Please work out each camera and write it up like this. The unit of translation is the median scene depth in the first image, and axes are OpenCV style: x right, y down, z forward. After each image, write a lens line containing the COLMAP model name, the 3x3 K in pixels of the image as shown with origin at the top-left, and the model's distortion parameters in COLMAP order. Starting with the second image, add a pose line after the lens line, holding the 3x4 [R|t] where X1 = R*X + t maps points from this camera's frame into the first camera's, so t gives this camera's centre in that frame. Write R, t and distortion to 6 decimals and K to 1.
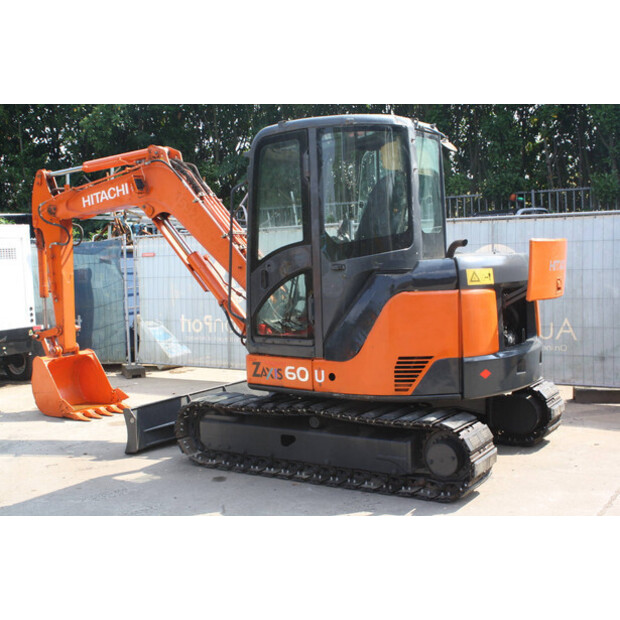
lens RADIAL K [[794.3, 0, 307.5], [0, 794.3, 308.3], [0, 0, 1]] dist [-0.054051, 0.000000]
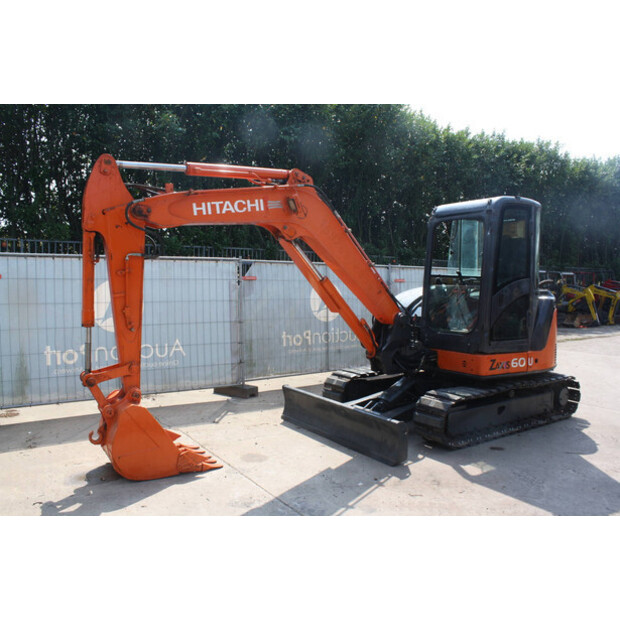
lens RADIAL K [[520.1, 0, 311.2], [0, 520.1, 319.5], [0, 0, 1]] dist [-0.156994, 0.121756]
pose [[0.398918, -0.023009, 0.916698, -0.882814], [0.043729, 0.999025, 0.006046, -0.019145], [-0.915943, 0.037675, 0.399535, 0.812214]]
